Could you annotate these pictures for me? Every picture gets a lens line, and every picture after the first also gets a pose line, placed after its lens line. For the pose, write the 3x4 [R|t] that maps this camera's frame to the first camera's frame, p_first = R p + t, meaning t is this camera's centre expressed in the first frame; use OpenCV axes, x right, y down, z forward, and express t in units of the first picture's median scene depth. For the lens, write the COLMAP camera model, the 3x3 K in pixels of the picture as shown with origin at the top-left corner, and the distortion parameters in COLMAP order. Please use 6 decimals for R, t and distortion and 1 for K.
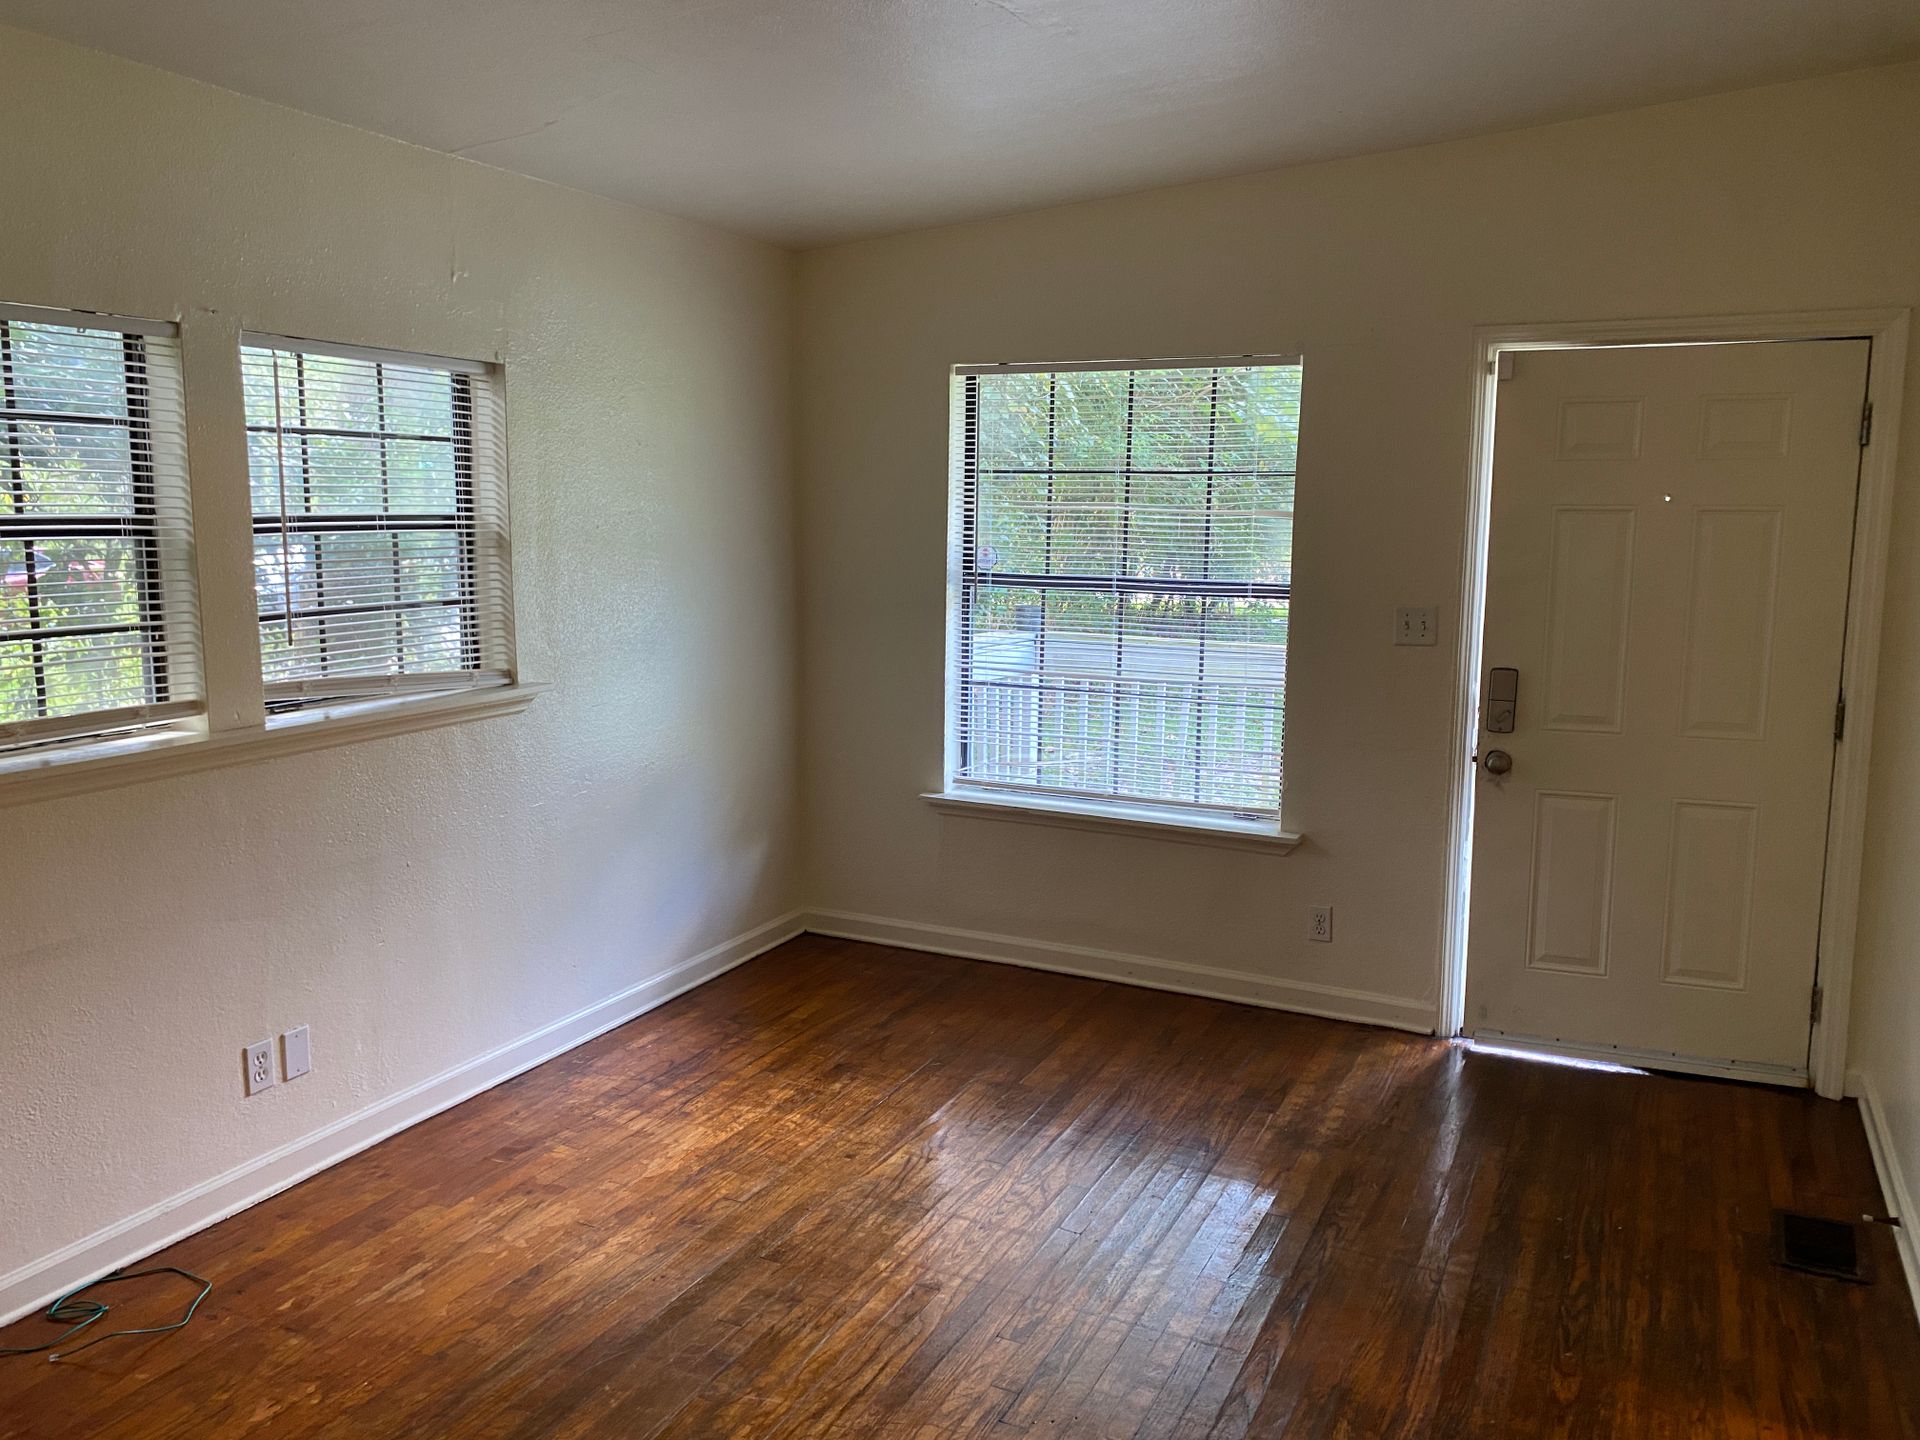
lens RADIAL K [[1459.7, 0, 948.0], [0, 1459.7, 716.6], [0, 0, 1]] dist [0.009785, -0.004479]
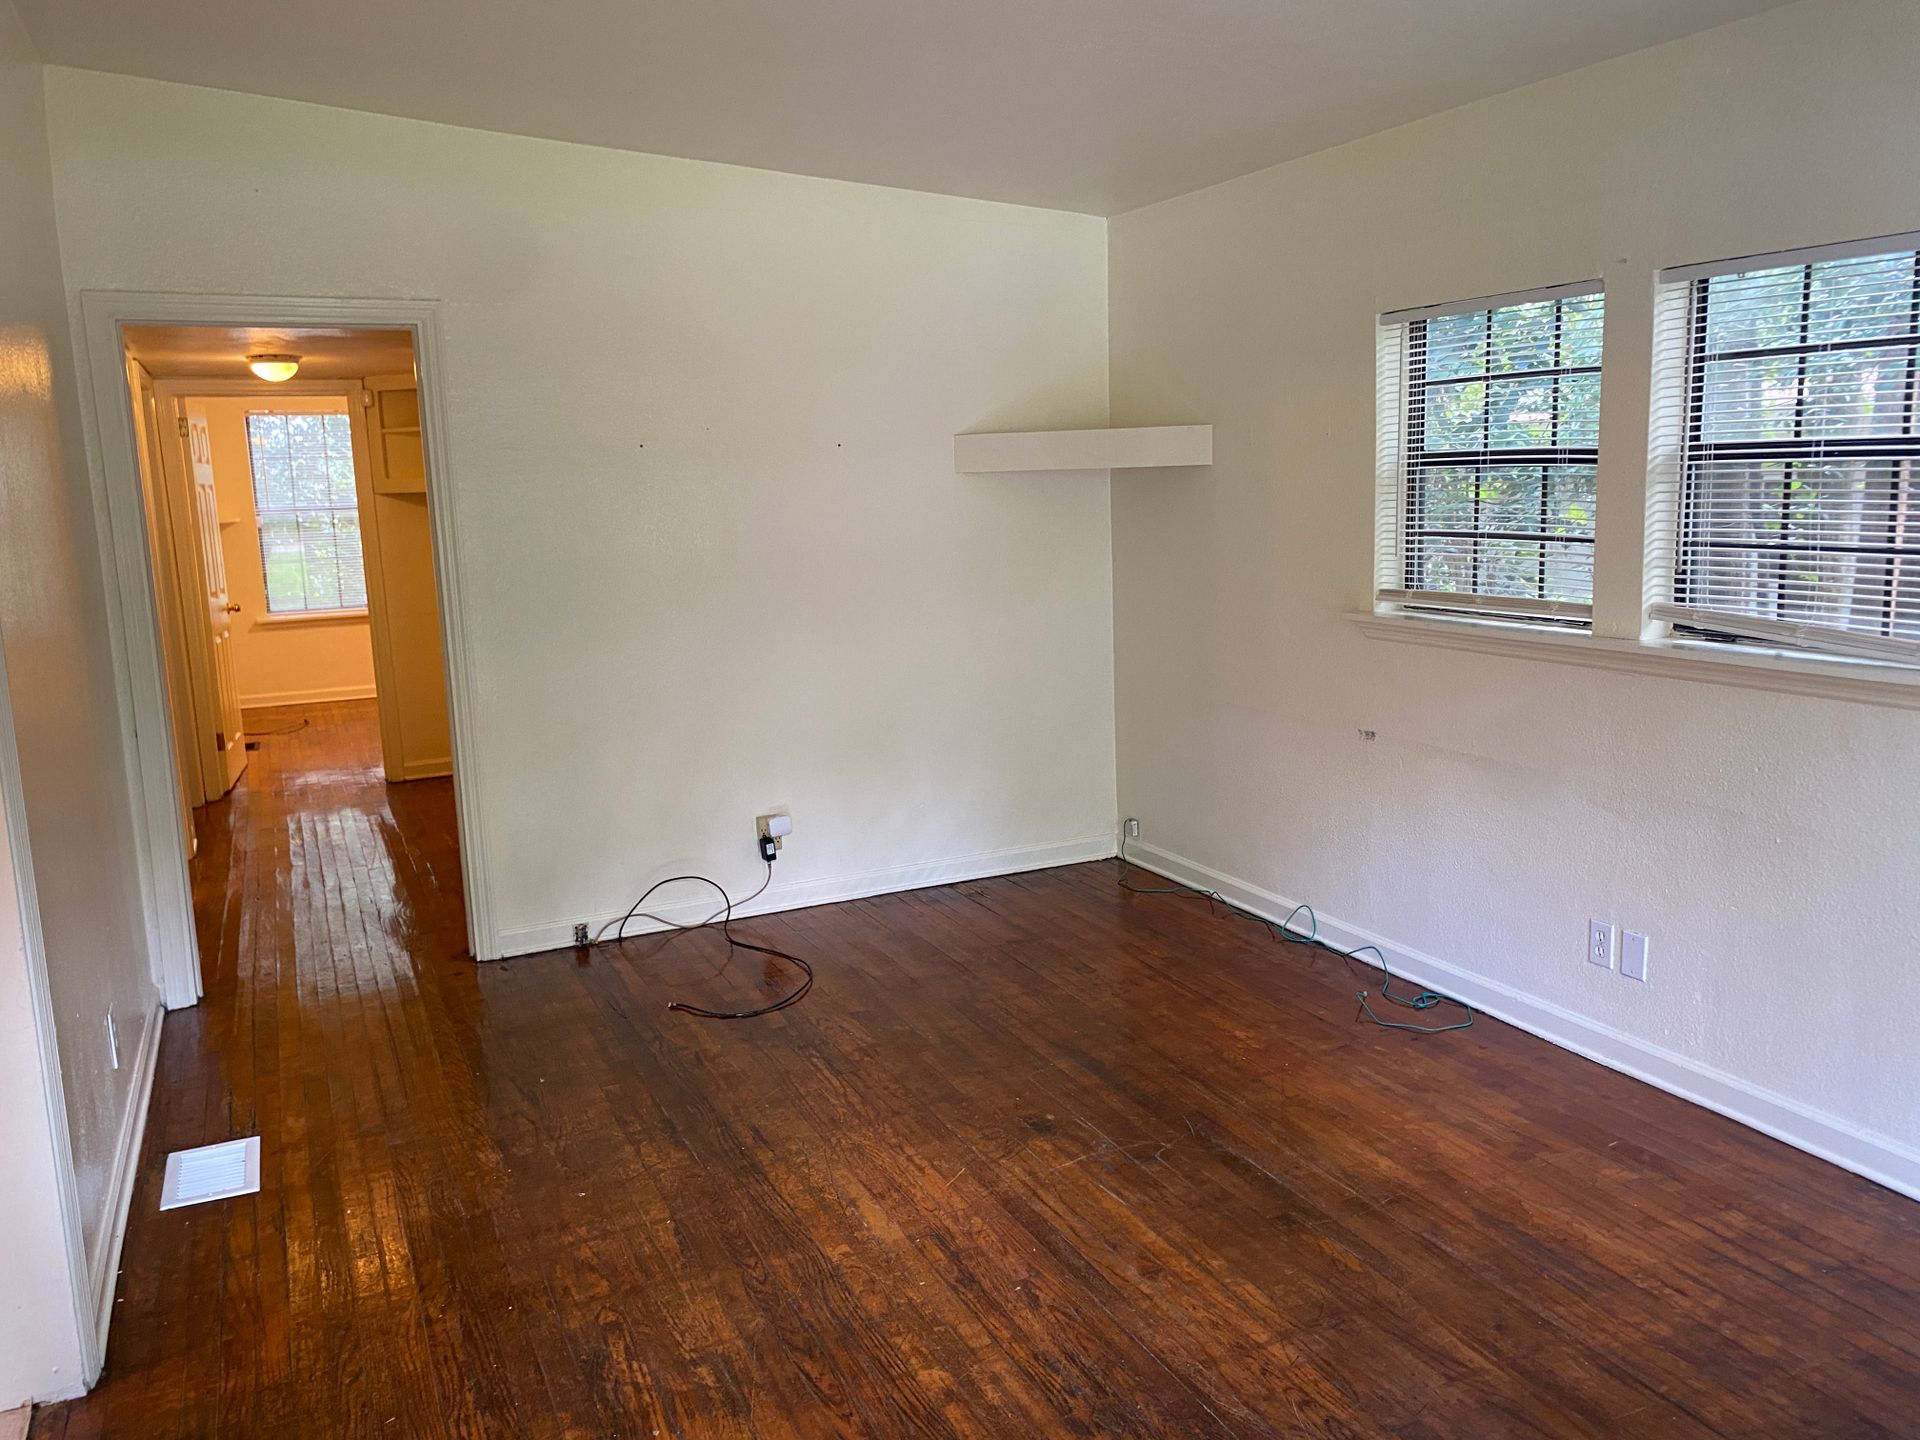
lens RADIAL K [[1459.7, 0, 951.1], [0, 1459.7, 727.0], [0, 0, 1]] dist [0.009785, -0.004479]
pose [[-0.628002, 0.157292, -0.762150, 0.686859], [-0.077468, 0.961861, 0.262340, -0.179669], [0.774347, 0.223792, -0.591865, 1.275580]]
